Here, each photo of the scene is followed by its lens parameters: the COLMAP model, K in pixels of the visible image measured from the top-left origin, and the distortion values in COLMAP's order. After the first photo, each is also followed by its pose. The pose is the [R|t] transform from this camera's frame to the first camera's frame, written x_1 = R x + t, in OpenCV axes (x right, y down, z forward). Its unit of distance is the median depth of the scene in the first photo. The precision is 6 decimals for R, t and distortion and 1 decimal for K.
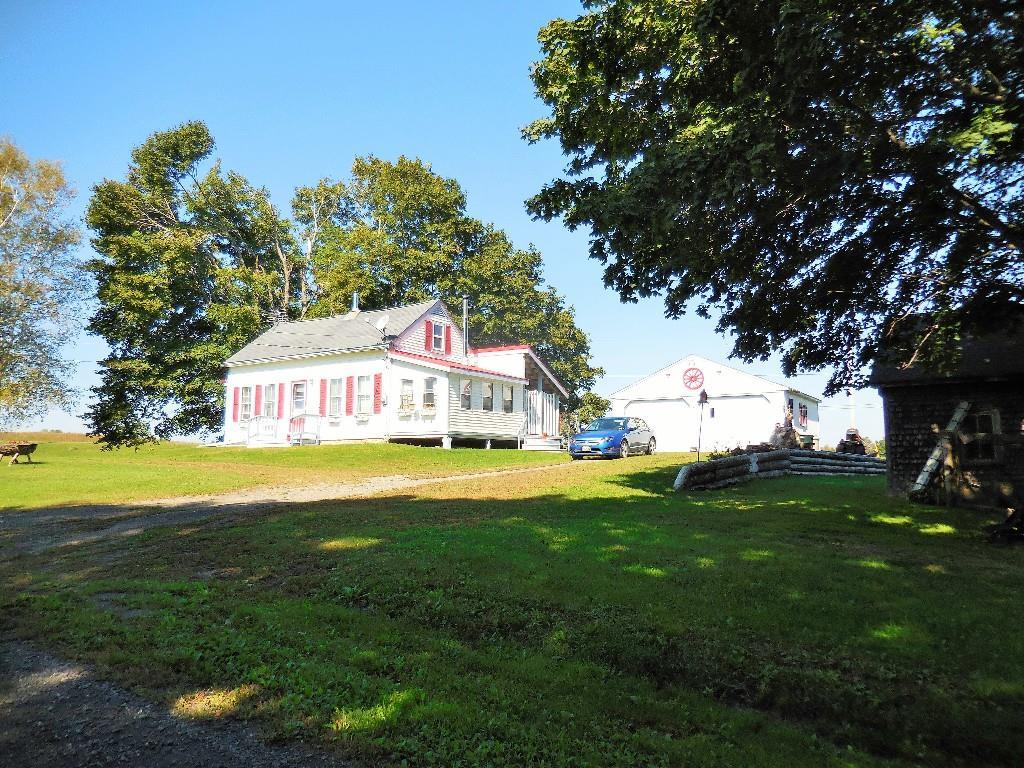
lens RADIAL K [[778.7, 0, 512.0], [0, 778.7, 384.0], [0, 0, 1]] dist [0.000345, 0.004520]
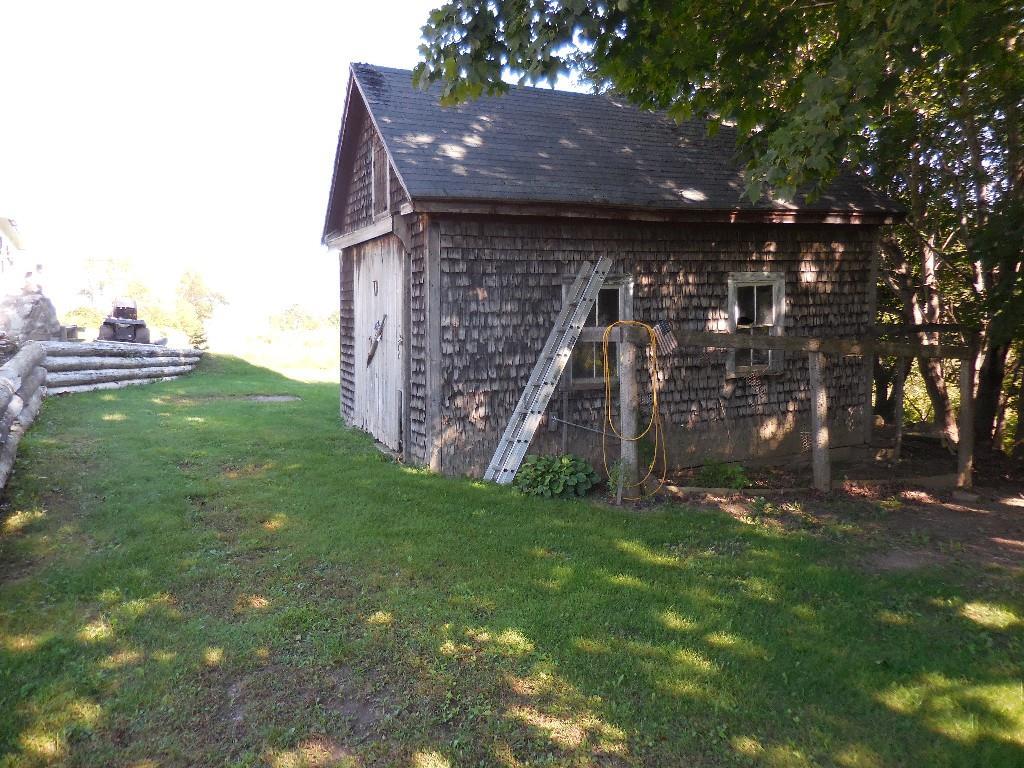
lens RADIAL K [[778.7, 0, 512.0], [0, 778.7, 384.0], [0, 0, 1]] dist [0.000345, 0.004520]
pose [[0.500850, -0.077412, 0.862065, 0.094975], [-0.076231, 0.988177, 0.133026, 0.025444], [-0.862171, -0.132342, 0.489027, 0.529465]]
